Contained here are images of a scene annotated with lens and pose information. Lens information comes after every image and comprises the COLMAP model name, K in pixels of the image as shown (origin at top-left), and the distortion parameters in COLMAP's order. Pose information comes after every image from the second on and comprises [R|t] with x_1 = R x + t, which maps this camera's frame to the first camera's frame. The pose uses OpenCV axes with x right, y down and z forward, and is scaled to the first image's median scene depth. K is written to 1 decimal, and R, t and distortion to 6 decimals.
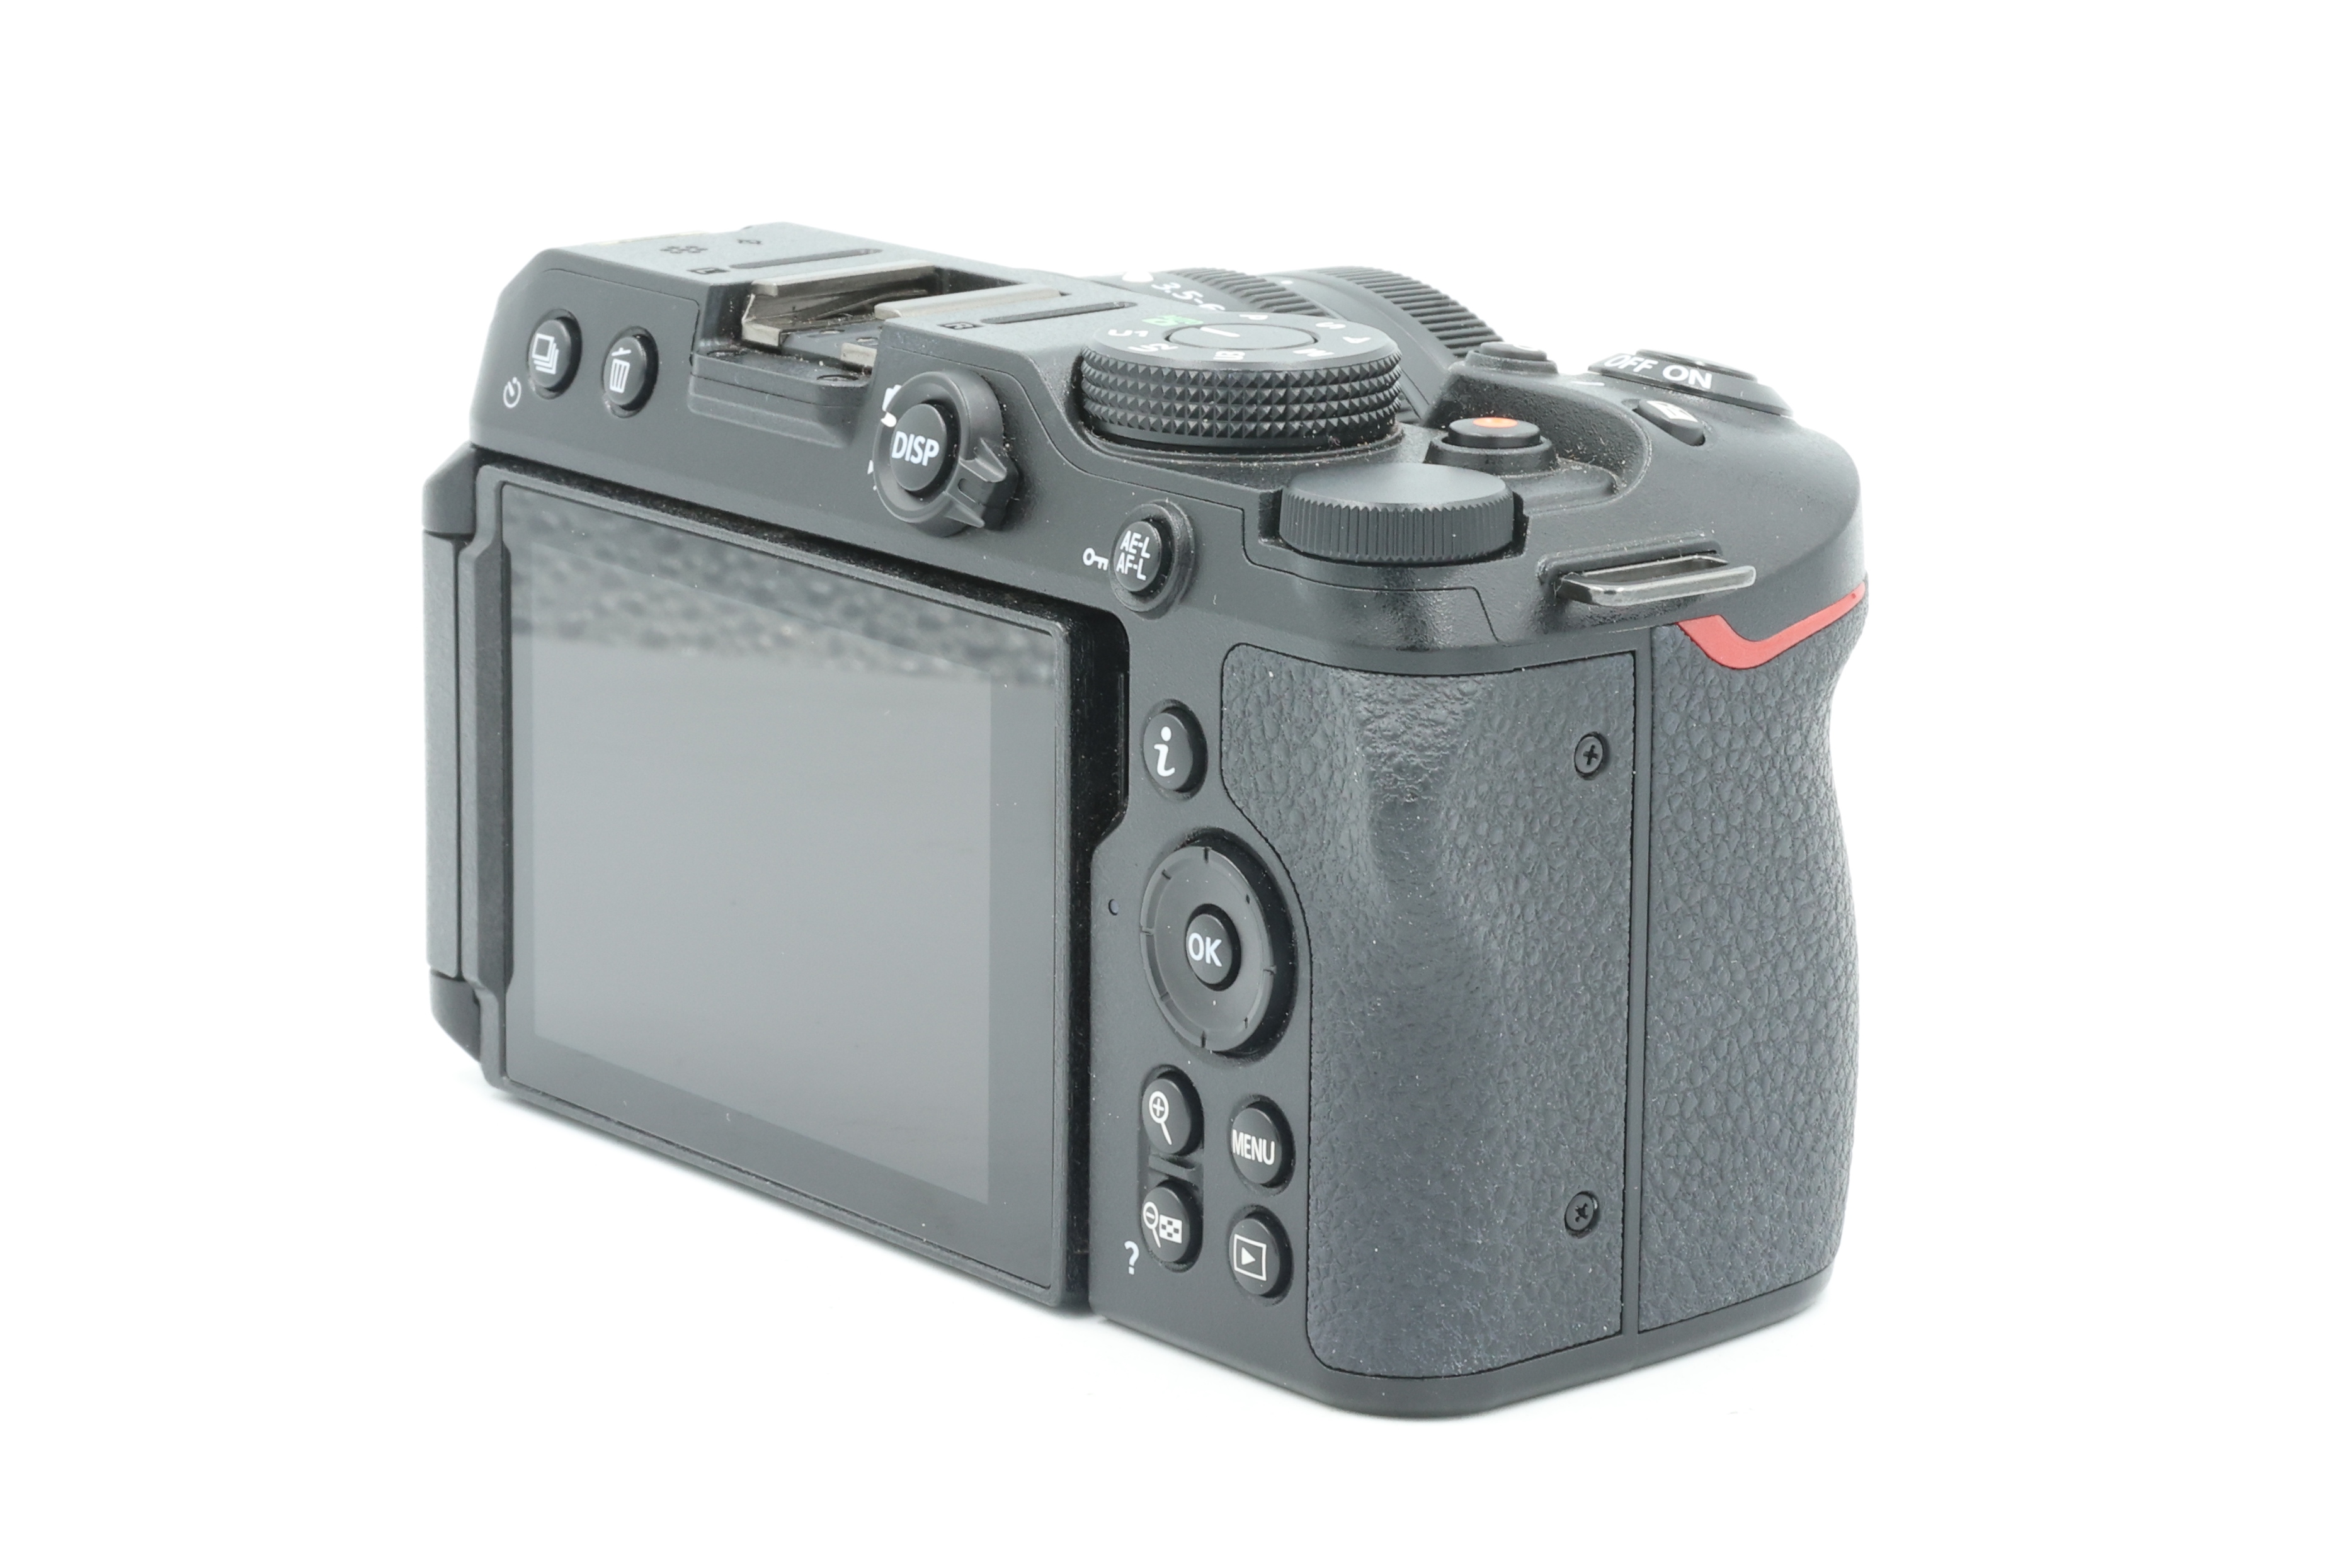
lens RADIAL K [[7321.0, 0, 1174.0], [0, 7321.0, 784.0], [0, 0, 1]] dist [-0.273879, -0.653778]
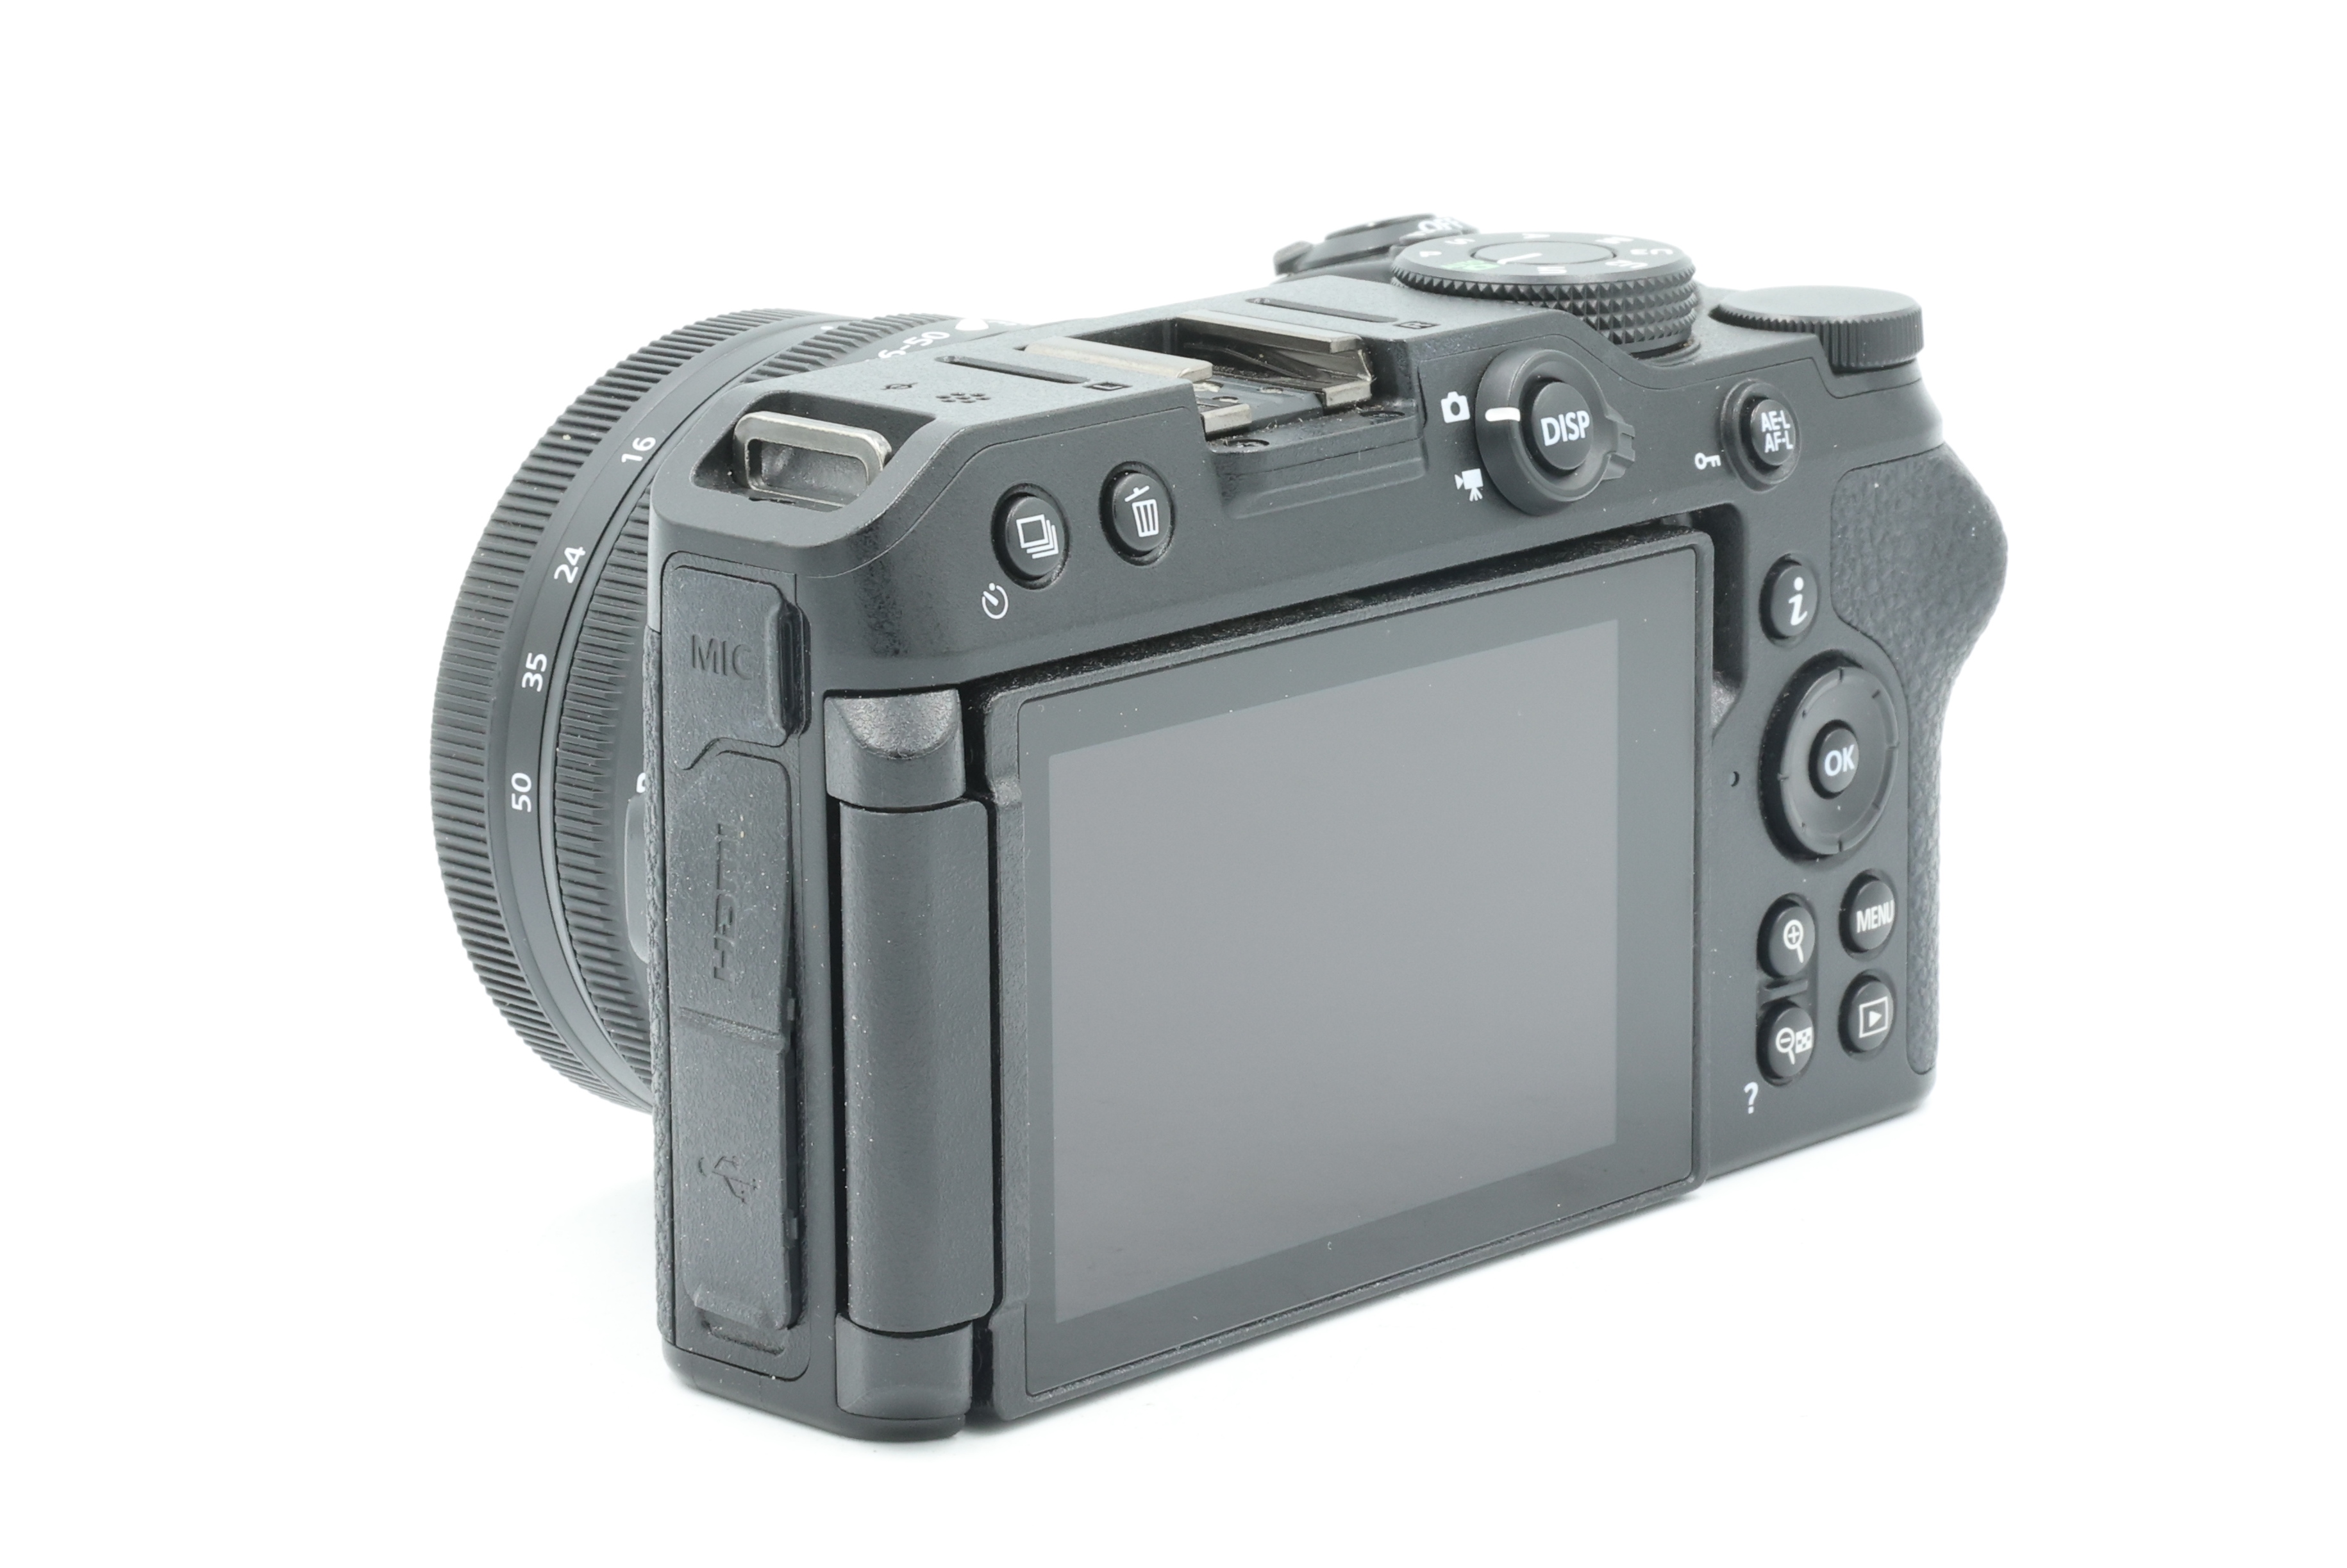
lens RADIAL K [[7318.3, 0, 1173.5], [0, 7318.3, 784.0], [0, 0, 1]] dist [-0.273879, -0.653778]
pose [[-0.159877, -0.230986, 0.959732, -1.012371], [0.228243, 0.937242, 0.263595, -0.280223], [-0.960388, 0.261195, -0.097123, 1.185462]]
